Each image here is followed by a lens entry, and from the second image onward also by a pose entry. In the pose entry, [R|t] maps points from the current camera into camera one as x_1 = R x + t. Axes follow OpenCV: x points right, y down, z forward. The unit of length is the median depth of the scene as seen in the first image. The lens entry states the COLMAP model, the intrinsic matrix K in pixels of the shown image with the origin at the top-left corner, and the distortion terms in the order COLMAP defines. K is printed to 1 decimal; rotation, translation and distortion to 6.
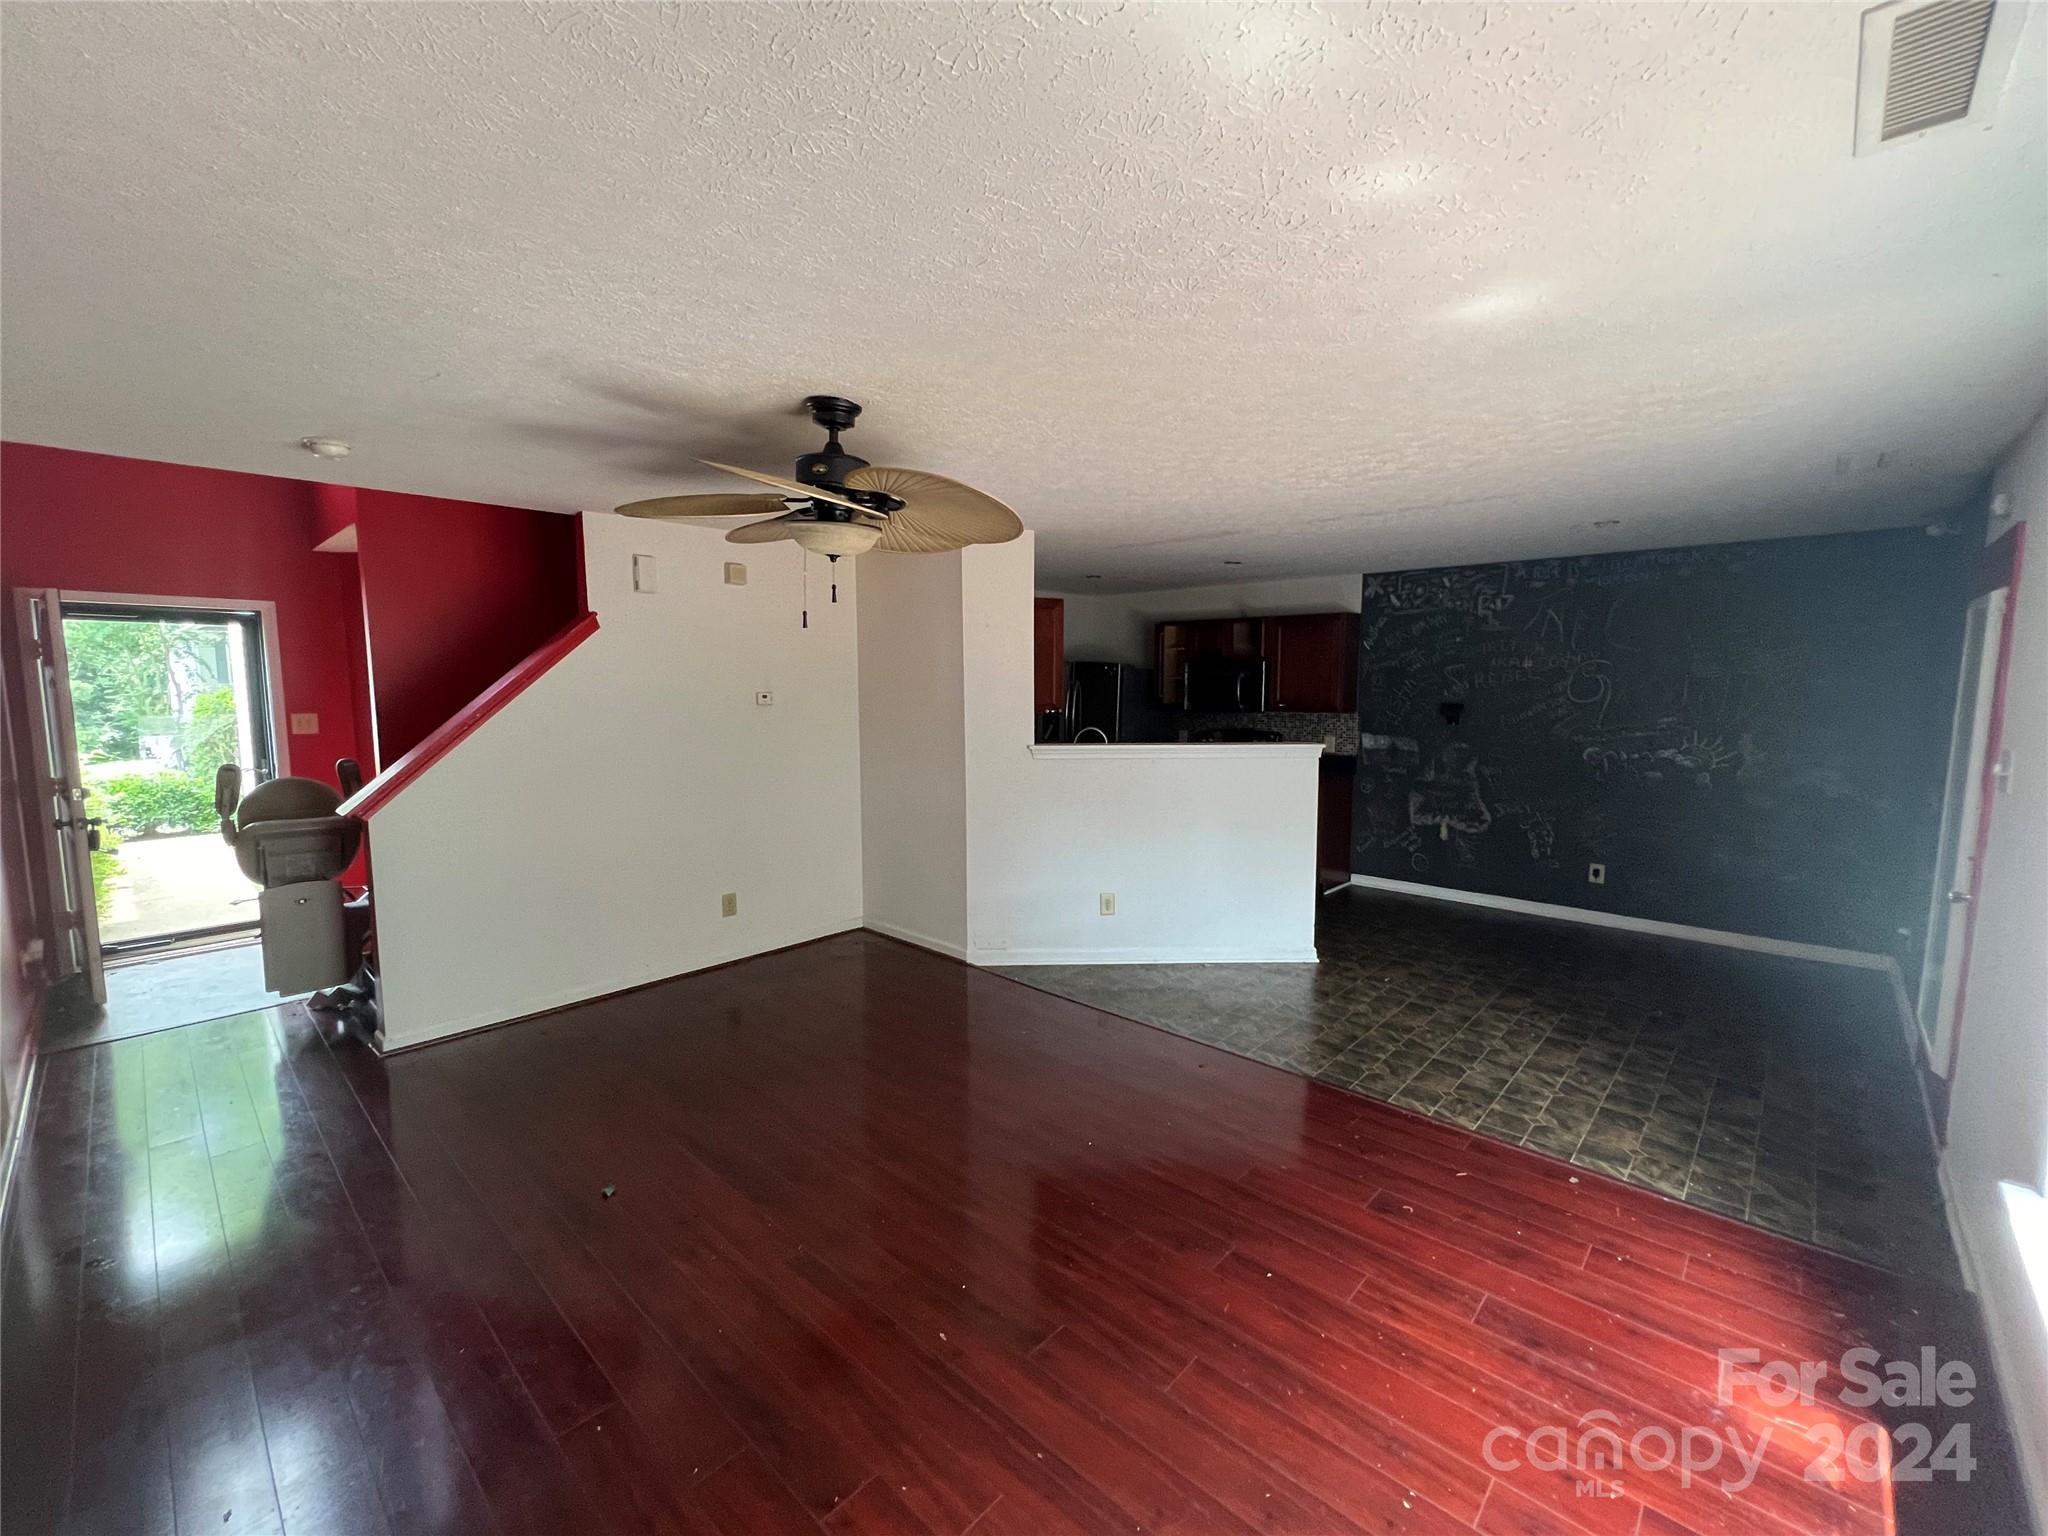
lens RADIAL K [[847.4, 0, 1016.5], [0, 847.4, 756.4], [0, 0, 1]] dist [0.000969, 0.000235]
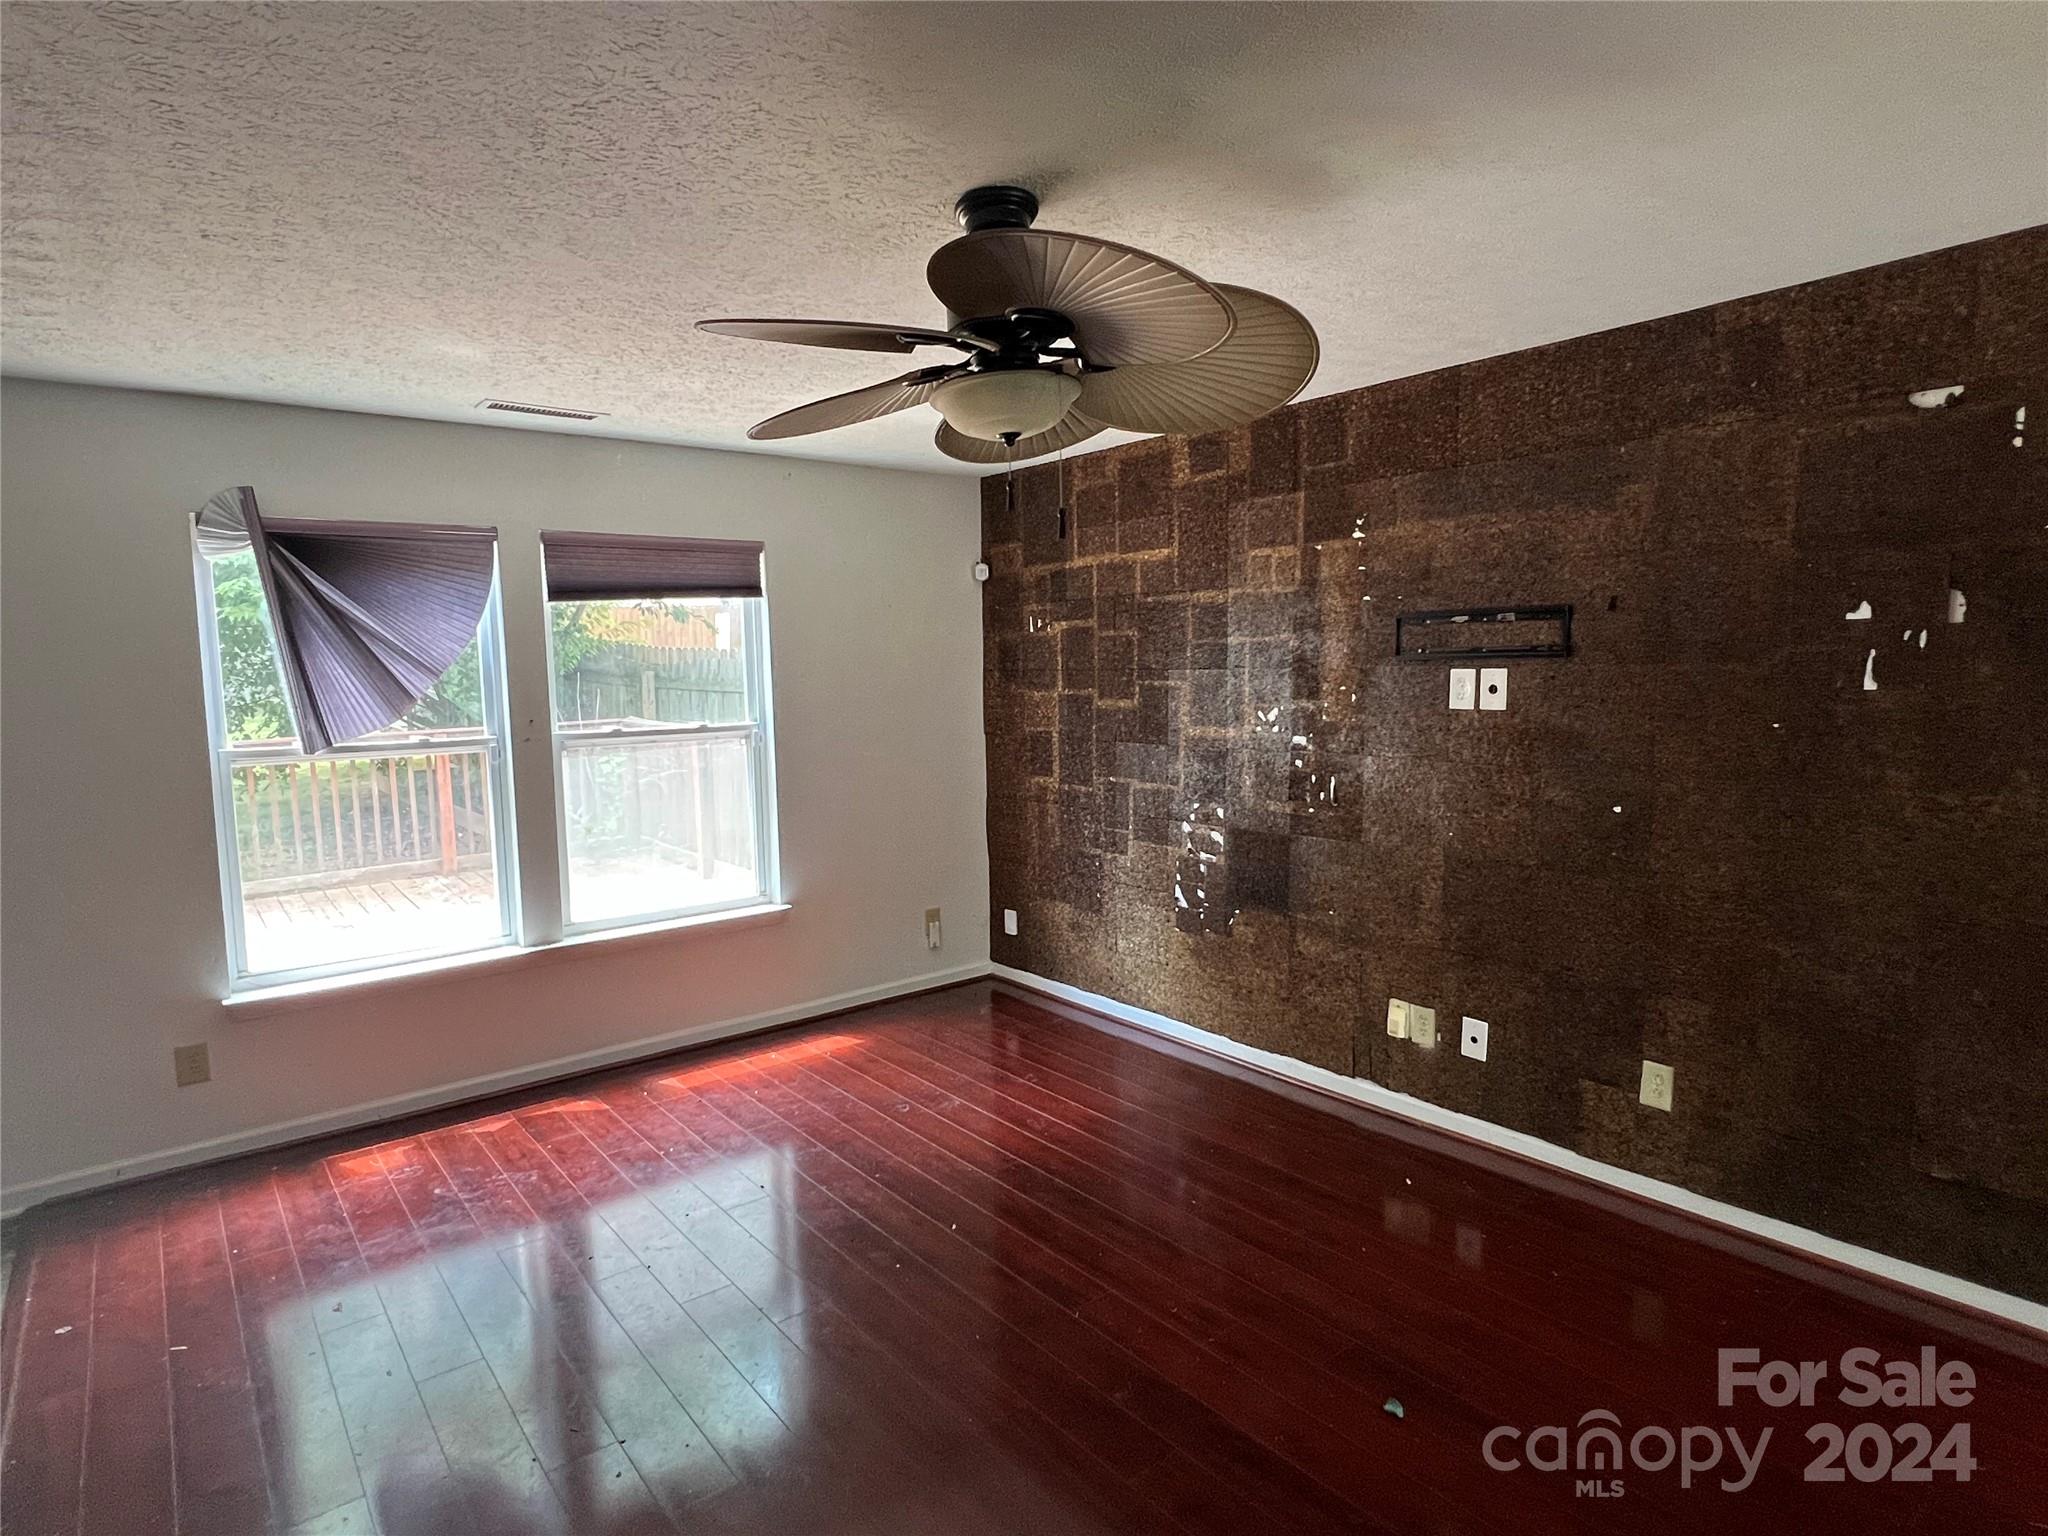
lens RADIAL K [[1104.0, 0, 1020.0], [0, 1104.0, 775.4], [0, 0, 1]] dist [-0.006106, -0.001865]
pose [[-0.989758, 0.007954, 0.142534, -0.203504], [0.035210, 0.981202, 0.189743, -0.084162], [-0.138345, 0.192818, -0.971433, 1.100277]]
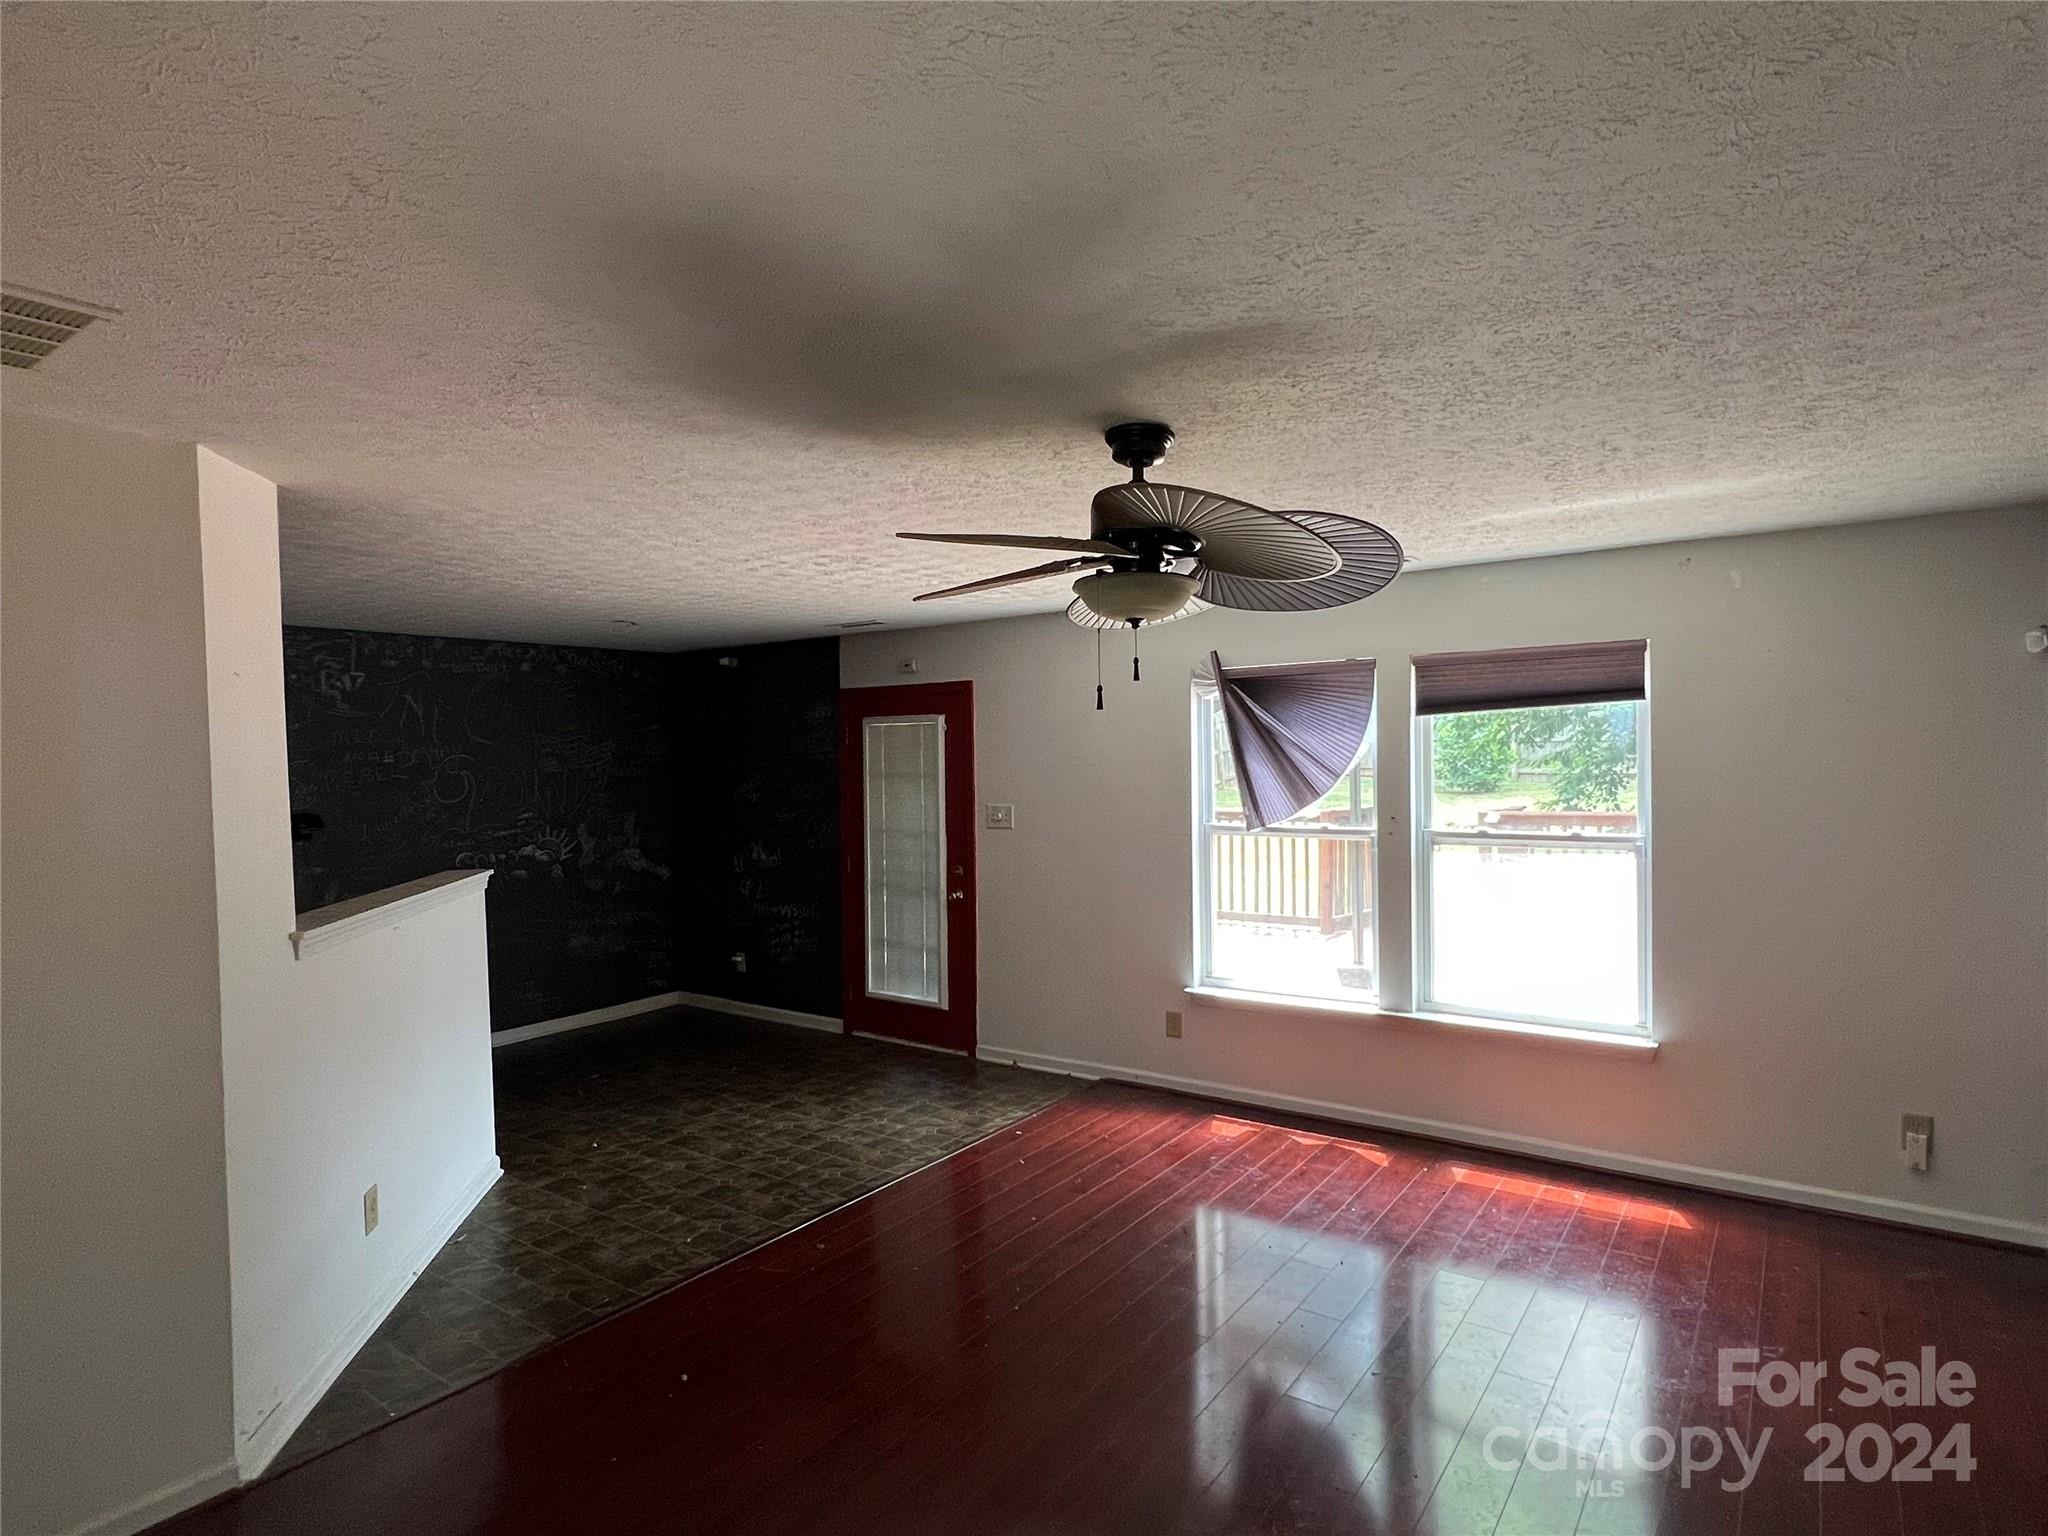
lens RADIAL K [[1104.0, 0, 1021.0], [0, 1104.0, 771.8], [0, 0, 1]] dist [-0.006106, -0.001865]
pose [[-0.126154, -0.014293, 0.991908, -0.705570], [0.109129, 0.993628, 0.028197, -0.083658], [-0.985990, 0.111803, -0.123790, 0.734854]]
